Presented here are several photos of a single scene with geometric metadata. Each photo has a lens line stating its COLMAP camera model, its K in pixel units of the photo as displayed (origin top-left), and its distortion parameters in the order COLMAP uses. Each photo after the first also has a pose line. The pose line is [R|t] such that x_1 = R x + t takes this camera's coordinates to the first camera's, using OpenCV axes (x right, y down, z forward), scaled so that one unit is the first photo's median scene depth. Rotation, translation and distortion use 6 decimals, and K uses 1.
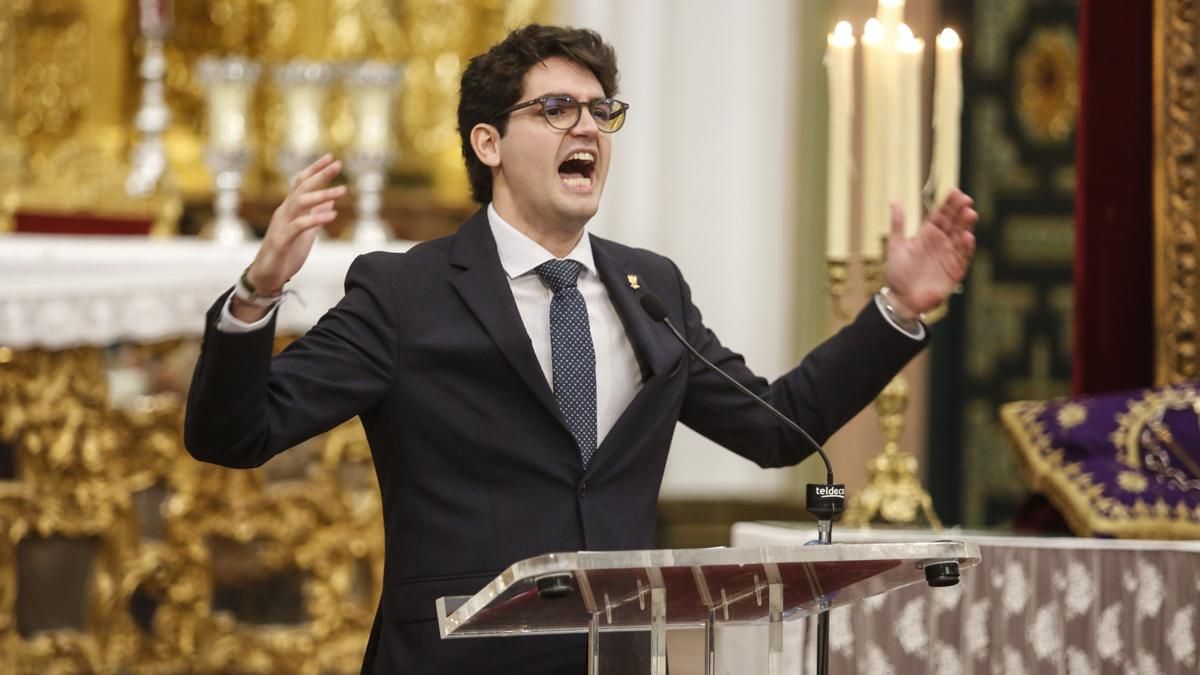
lens RADIAL K [[5996.0, 0, 566.8], [0, 5996.0, 361.6], [0, 0, 1]] dist [0.684159, 13.627880]
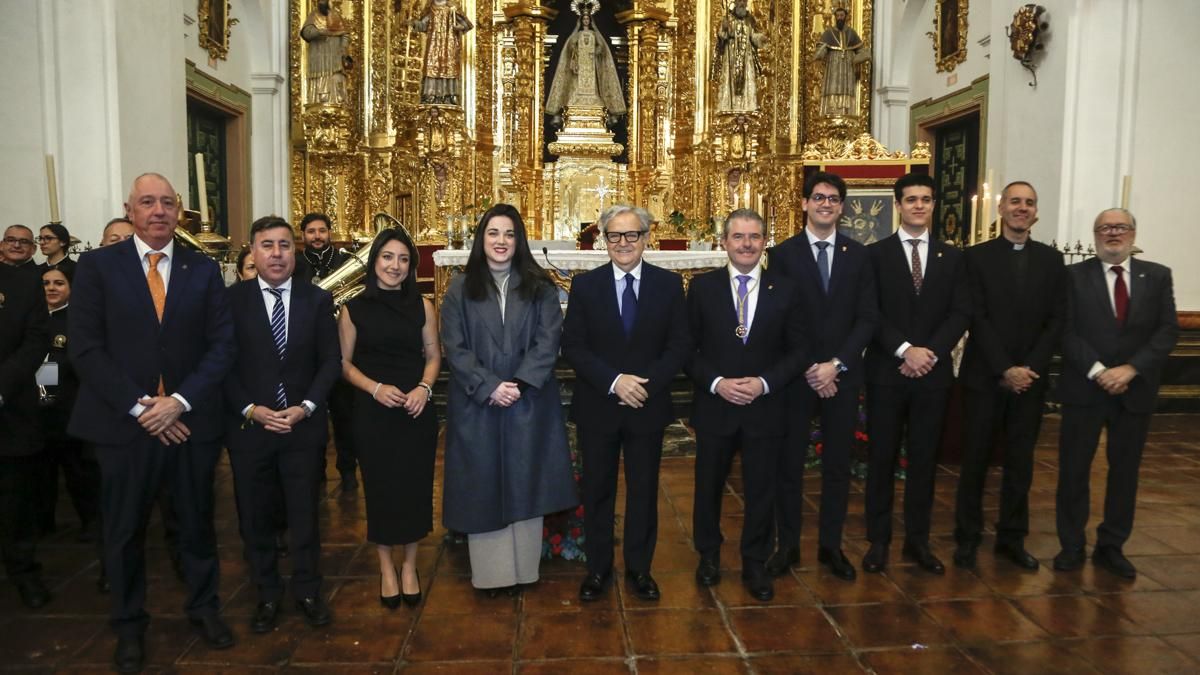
lens RADIAL K [[834.0, 0, 603.6], [0, 834.0, 359.4], [0, 0, 1]] dist [-0.130103, 0.075571]
pose [[0.883624, 0.042770, -0.466240, 0.260427], [0.000616, 0.995712, 0.092508, 0.010980], [0.468197, -0.082029, 0.879808, 0.372927]]
